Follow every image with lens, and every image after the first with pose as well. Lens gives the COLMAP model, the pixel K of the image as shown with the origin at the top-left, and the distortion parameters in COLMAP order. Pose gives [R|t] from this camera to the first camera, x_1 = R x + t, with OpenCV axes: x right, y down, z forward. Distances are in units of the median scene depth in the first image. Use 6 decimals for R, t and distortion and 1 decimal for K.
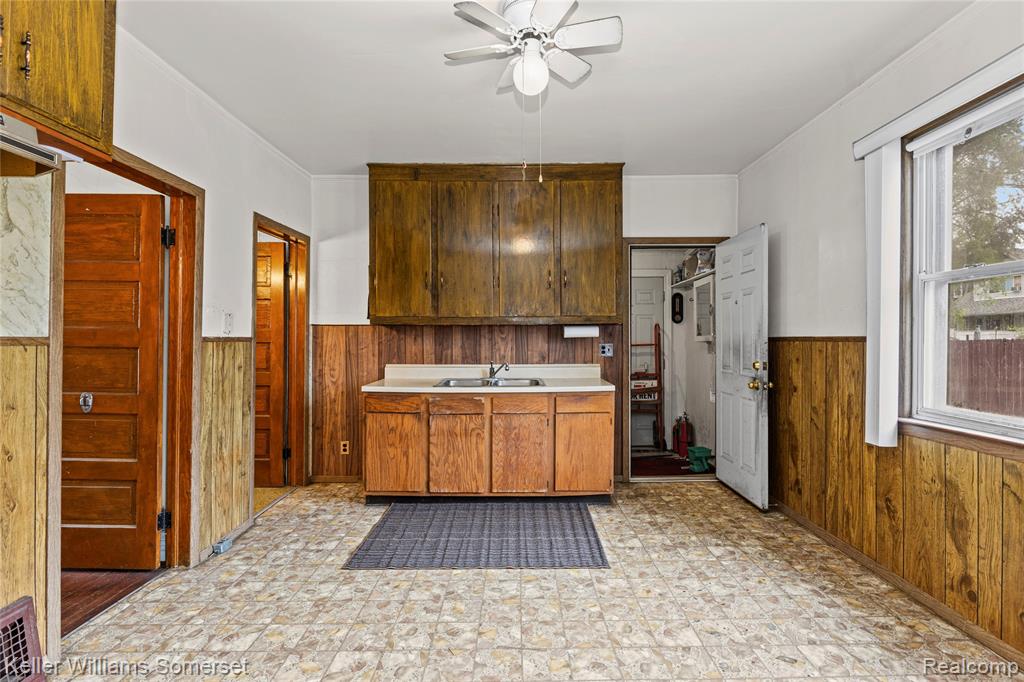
lens RADIAL K [[477.8, 0, 521.4], [0, 477.8, 340.9], [0, 0, 1]] dist [-0.006292, -0.000205]
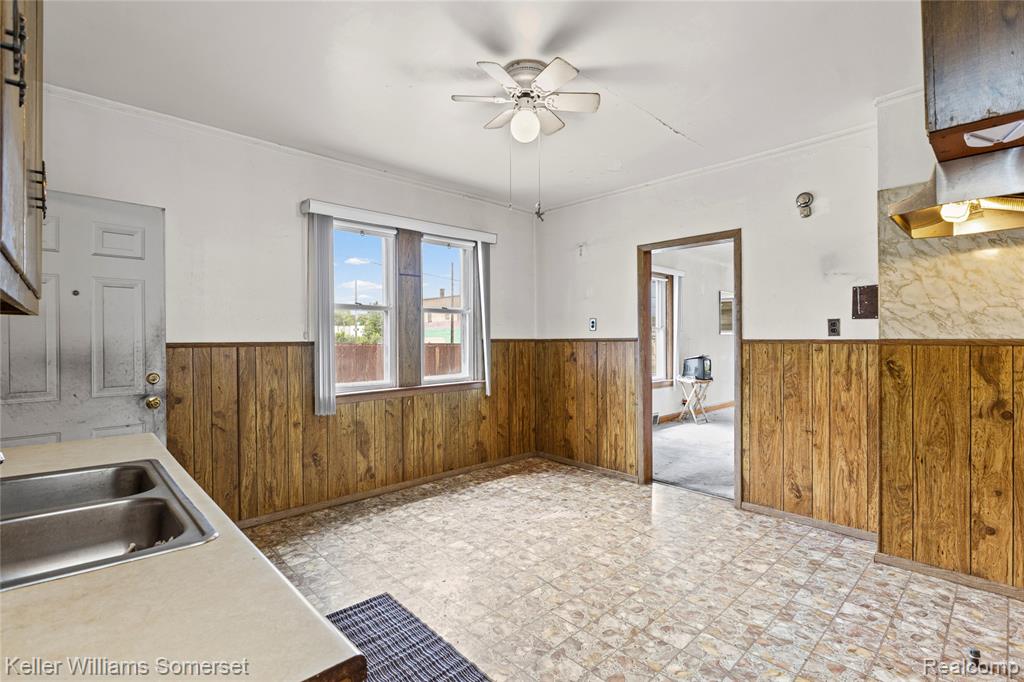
lens RADIAL K [[472.2, 0, 513.1], [0, 472.2, 337.5], [0, 0, 1]] dist [-0.005562, -0.000125]
pose [[-0.679705, 0.007365, 0.733449, -0.483148], [0.010943, 0.999940, 0.000100, -0.011256], [-0.733404, 0.008094, -0.679745, 1.062888]]
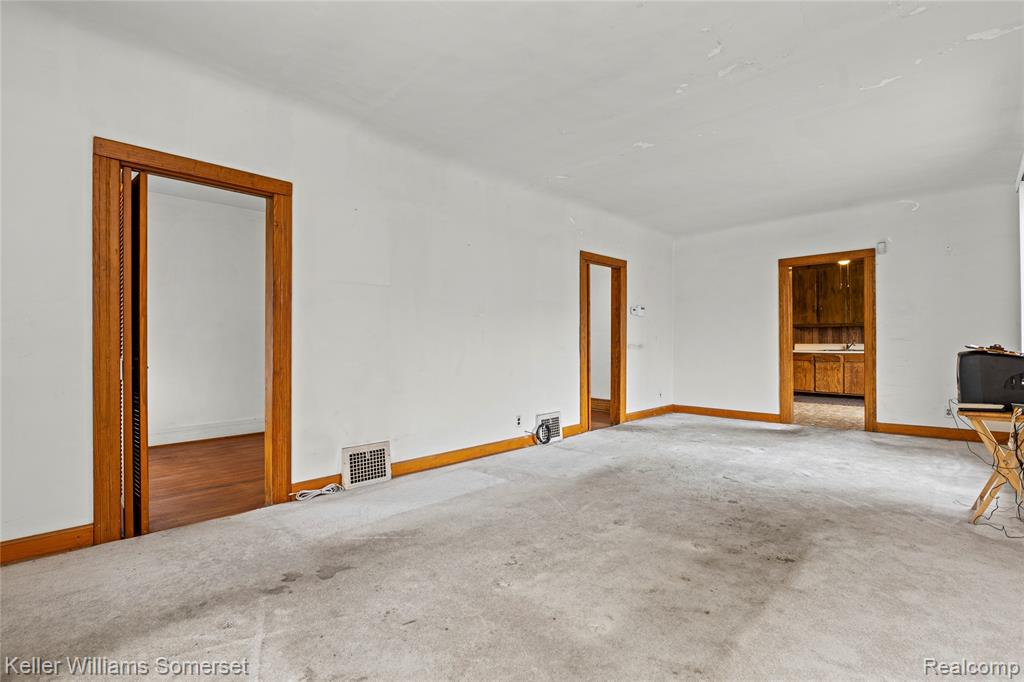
lens RADIAL K [[472.2, 0, 513.1], [0, 472.2, 337.5], [0, 0, 1]] dist [-0.005562, -0.000125]
pose [[0.711381, -0.010340, -0.702730, 0.439931], [-0.003489, 0.999827, -0.018243, 0.077450], [0.702798, 0.015429, 0.711222, -1.980365]]
